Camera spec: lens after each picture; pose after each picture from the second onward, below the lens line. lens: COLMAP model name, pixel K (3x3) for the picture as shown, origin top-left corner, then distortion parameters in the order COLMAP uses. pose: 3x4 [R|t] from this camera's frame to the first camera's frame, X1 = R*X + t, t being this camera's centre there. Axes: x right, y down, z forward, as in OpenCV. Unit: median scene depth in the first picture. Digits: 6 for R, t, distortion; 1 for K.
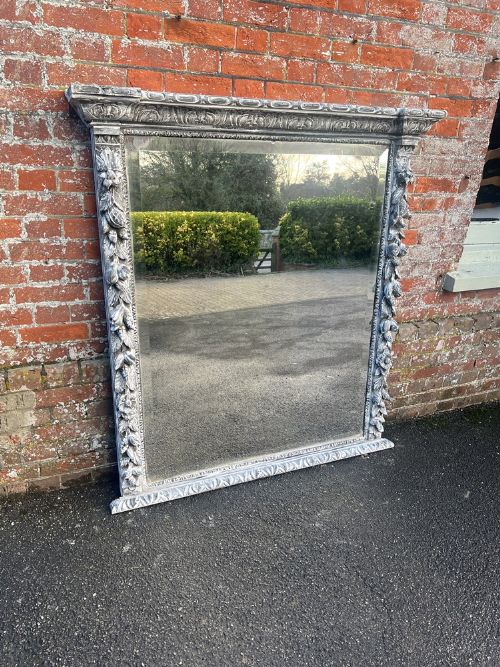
lens RADIAL K [[501.4, 0, 255.7], [0, 501.4, 351.9], [0, 0, 1]] dist [0.030443, -0.039845]
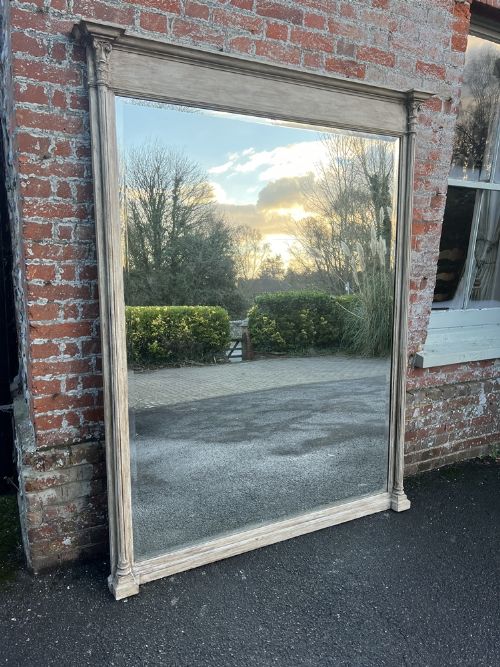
lens RADIAL K [[511.4, 0, 258.5], [0, 511.4, 355.0], [0, 0, 1]] dist [0.004681, 0.009086]
pose [[0.994716, -0.037129, 0.095720, -0.131970], [0.052745, 0.984686, -0.166166, 0.038971], [-0.088085, 0.170337, 0.981441, -0.200394]]
